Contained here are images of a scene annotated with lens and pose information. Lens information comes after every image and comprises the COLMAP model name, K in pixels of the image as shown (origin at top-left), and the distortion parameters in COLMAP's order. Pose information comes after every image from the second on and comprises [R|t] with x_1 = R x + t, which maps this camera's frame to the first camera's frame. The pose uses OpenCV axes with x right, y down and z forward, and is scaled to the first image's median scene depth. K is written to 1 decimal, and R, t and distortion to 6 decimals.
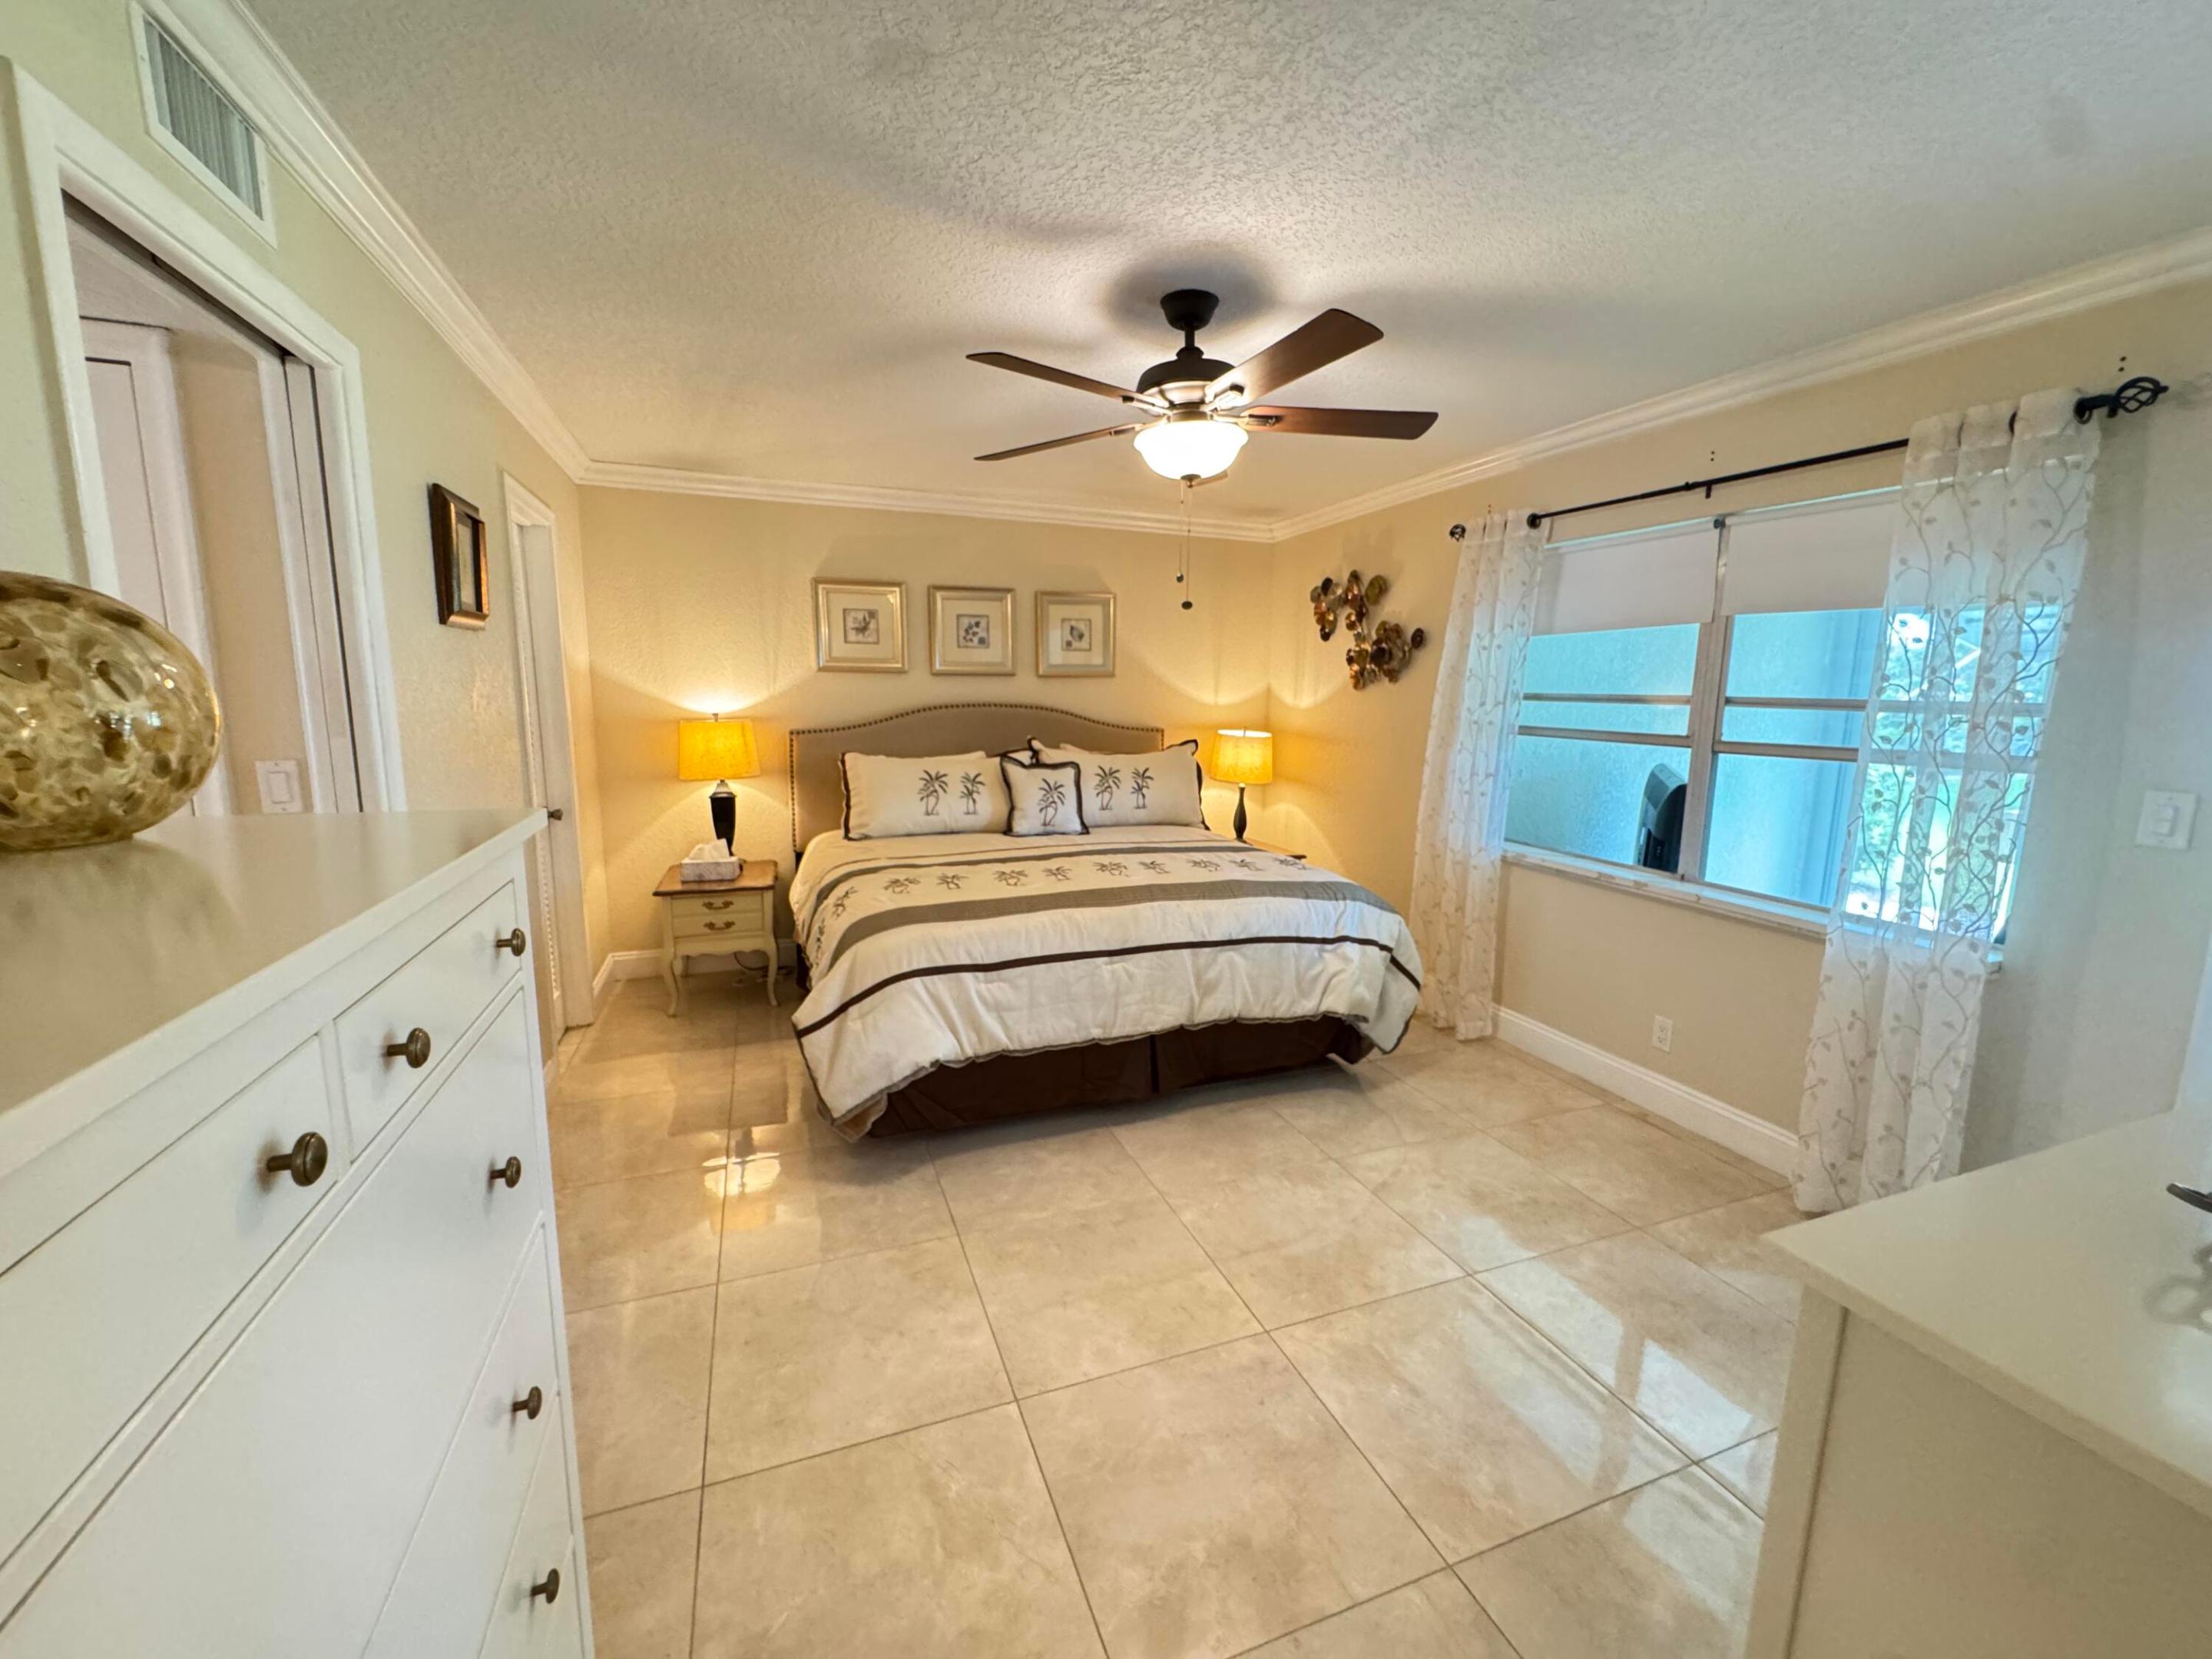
lens RADIAL K [[900.6, 0, 1110.7], [0, 900.6, 826.7], [0, 0, 1]] dist [-0.002137, 0.001049]
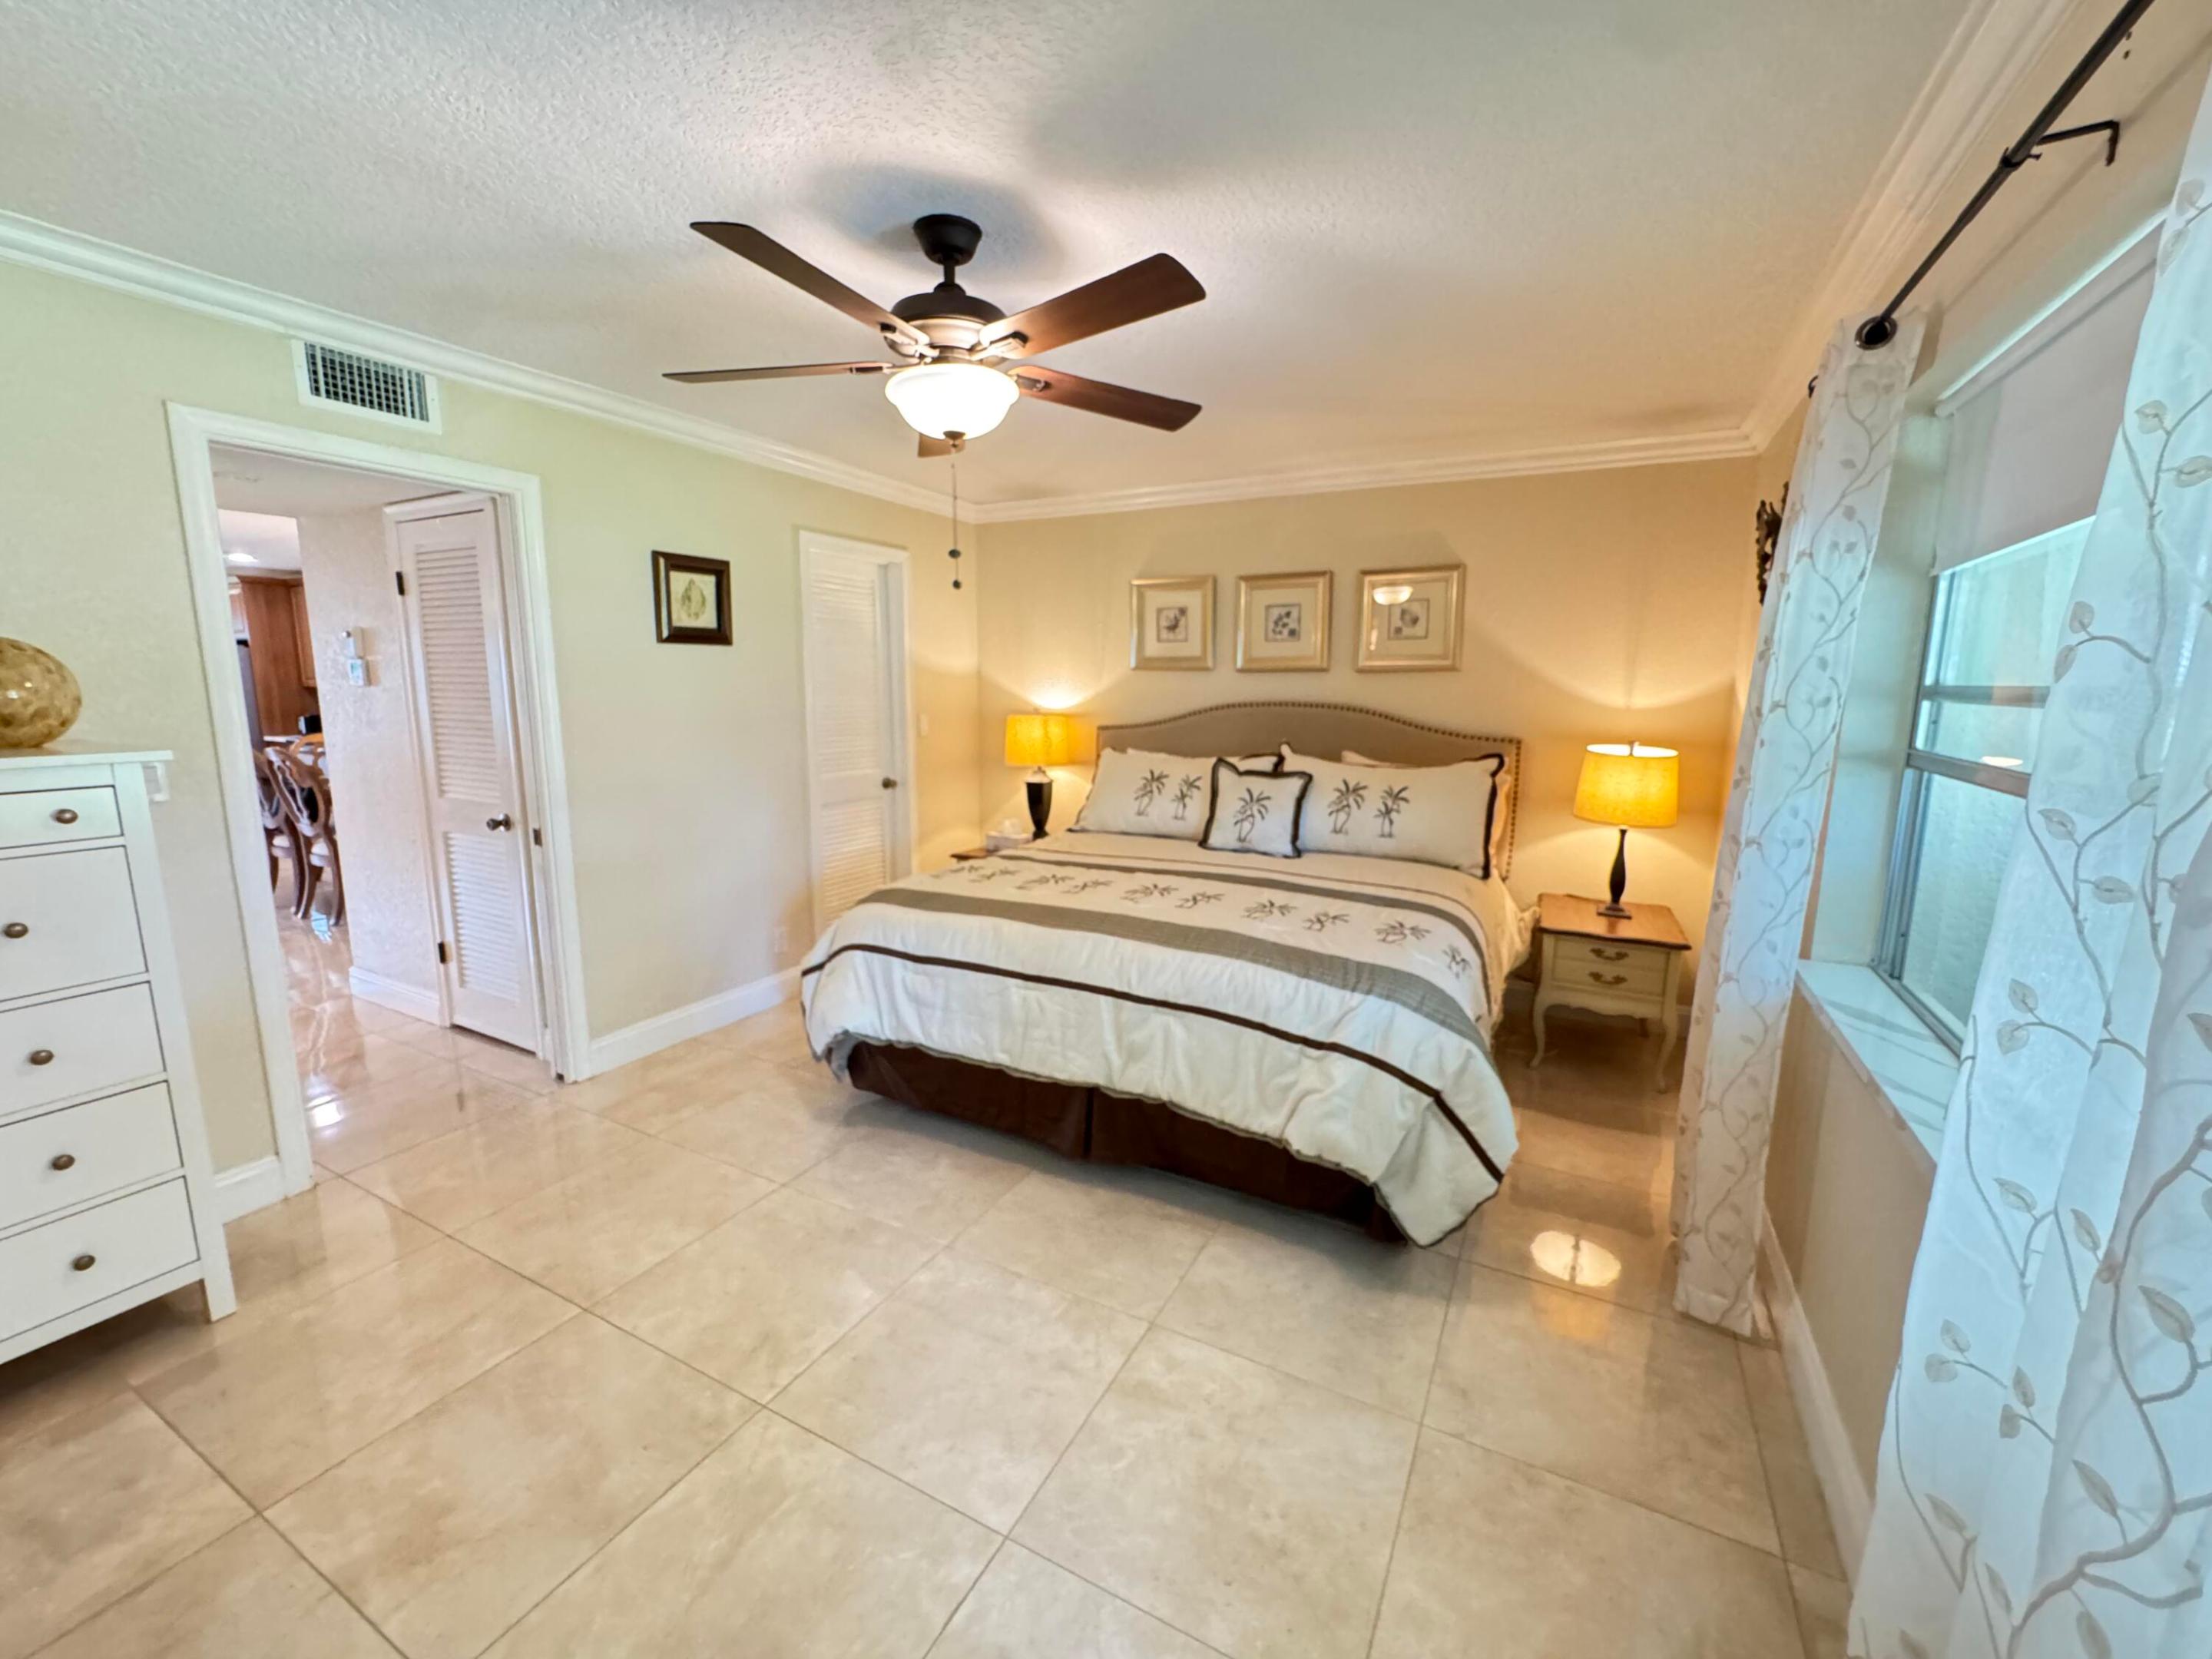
lens RADIAL K [[900.6, 0, 1089.0], [0, 900.6, 827.9], [0, 0, 1]] dist [-0.002137, 0.001049]
pose [[0.652201, 0.112017, -0.749724, 0.489949], [-0.112715, 0.992358, 0.050216, -0.041877], [0.749620, 0.051754, 0.659842, 0.312621]]
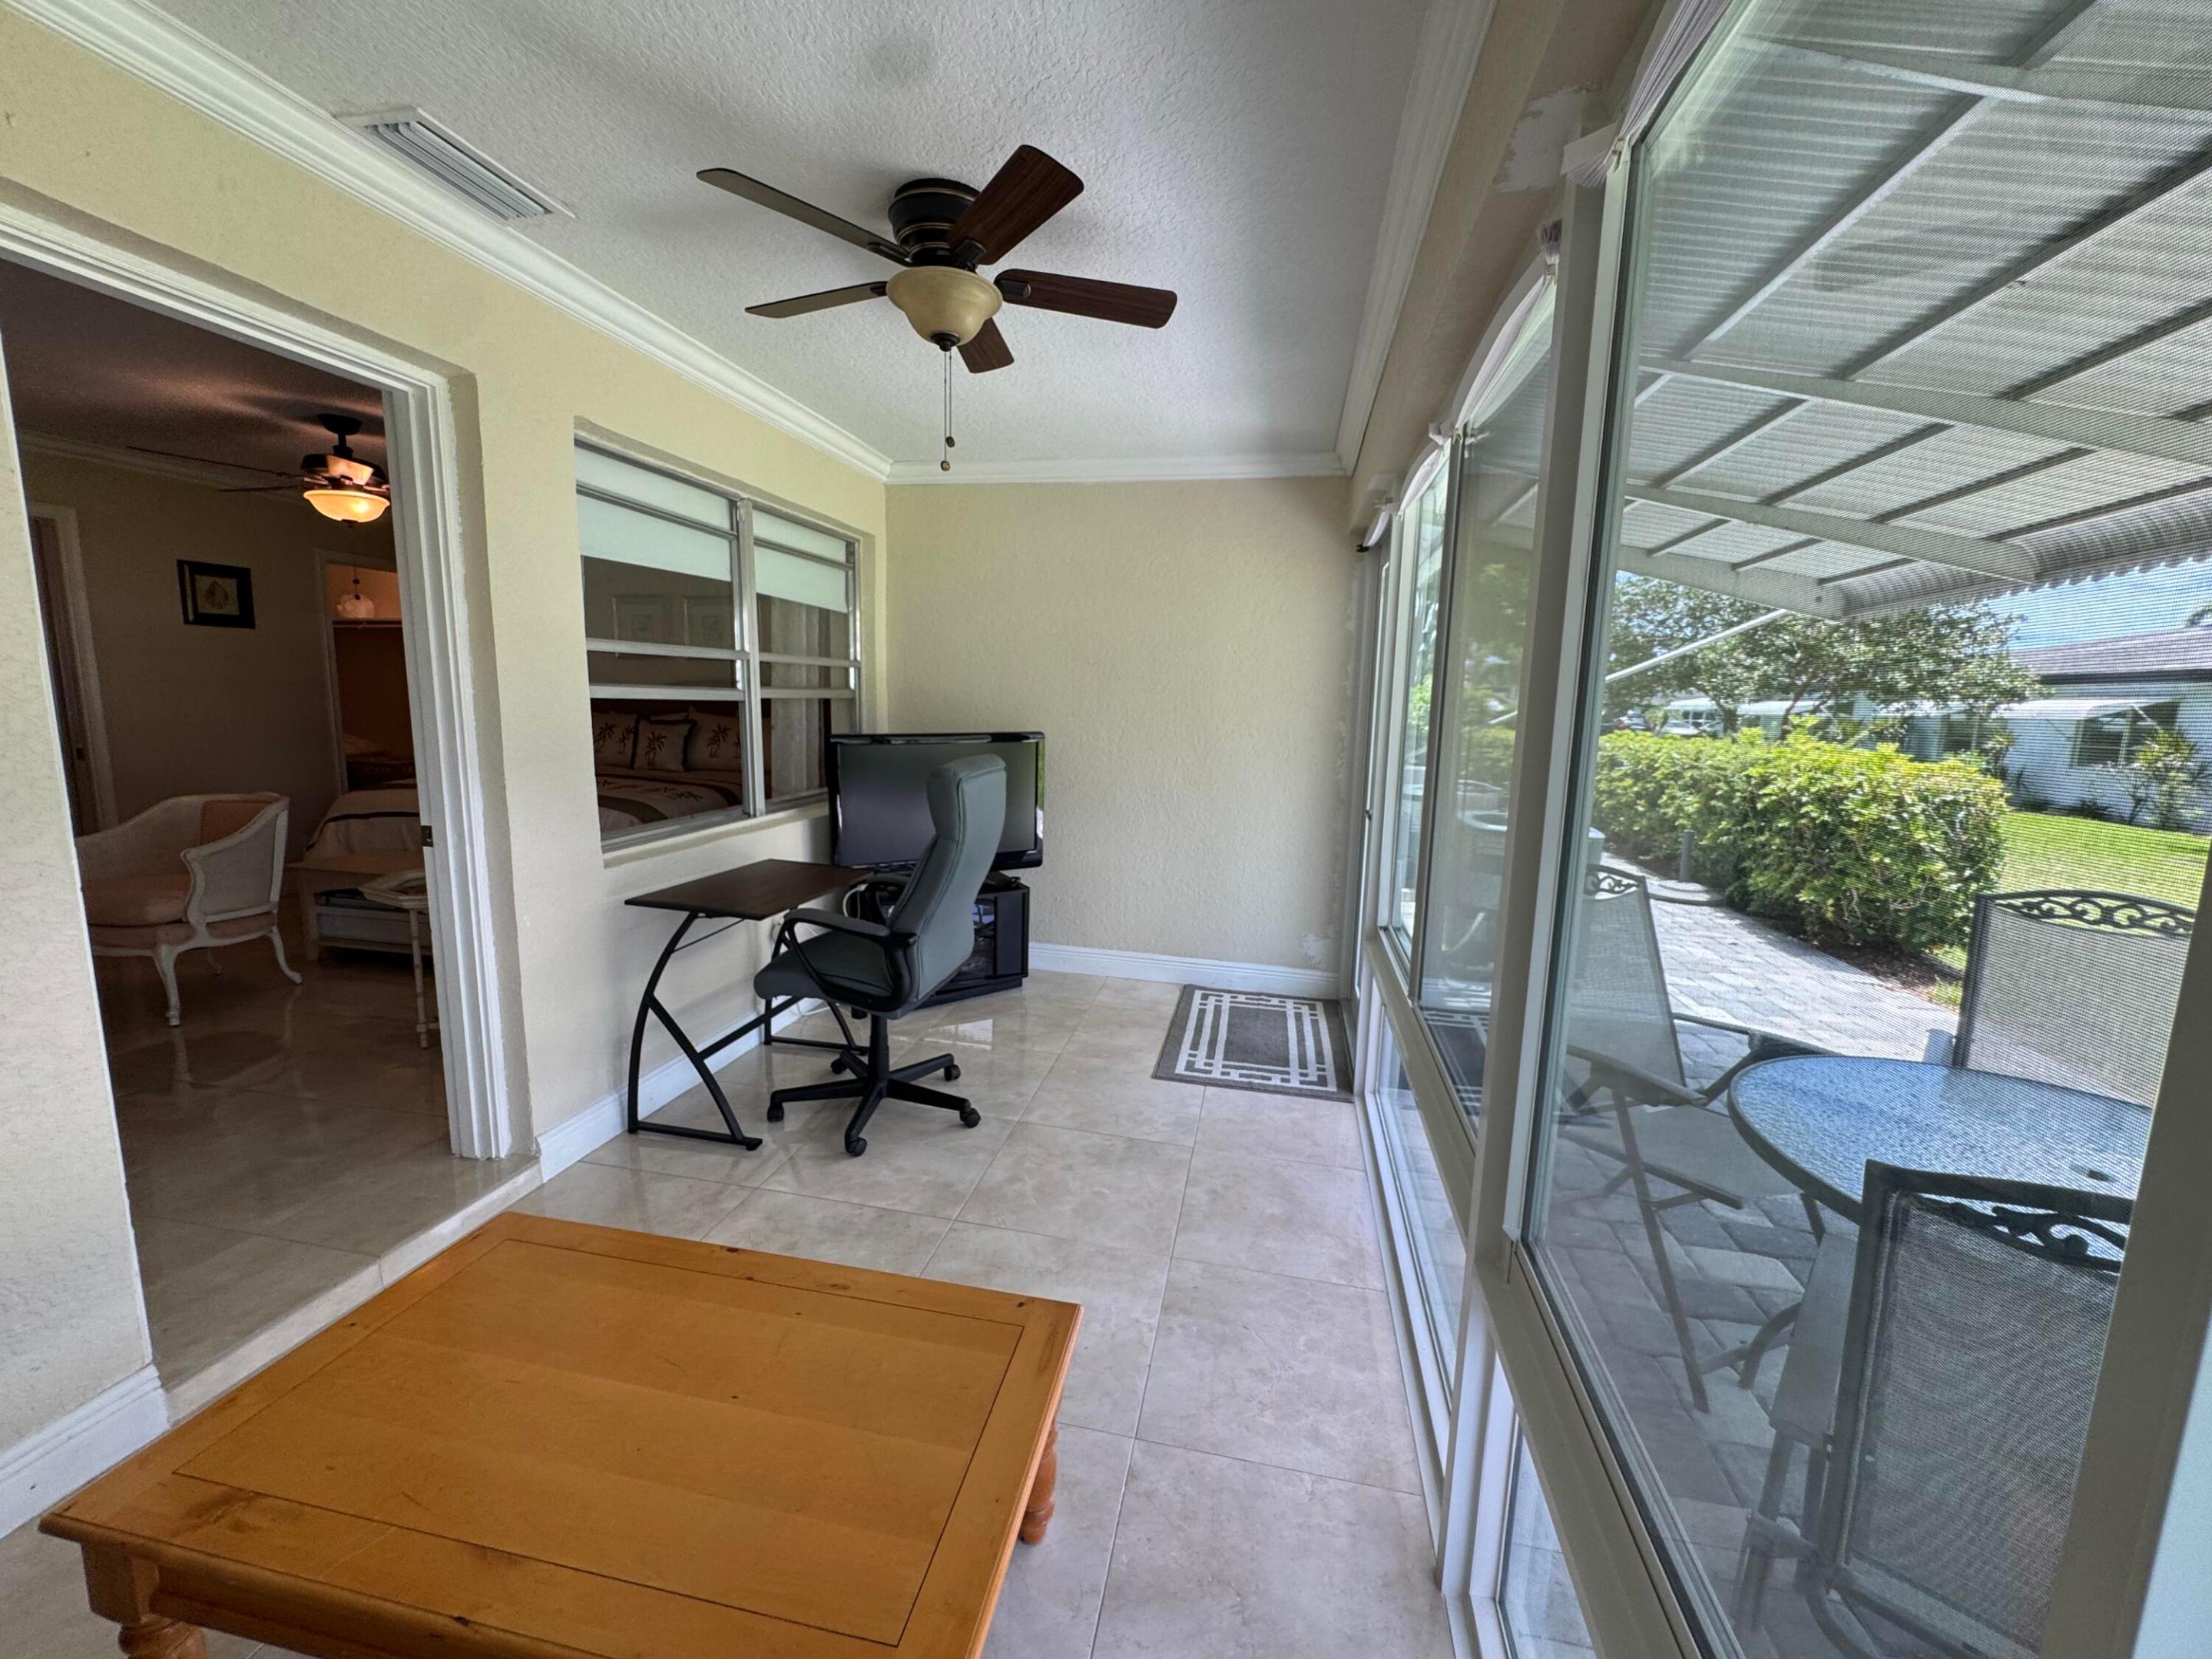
lens RADIAL K [[900.6, 0, 1096.7], [0, 900.6, 835.0], [0, 0, 1]] dist [-0.002137, 0.001049]
pose [[0.846116, 0.083289, -0.526451, 1.193384], [-0.092035, 0.995709, 0.009610, 0.024614], [0.524992, 0.040321, 0.850151, 0.196925]]
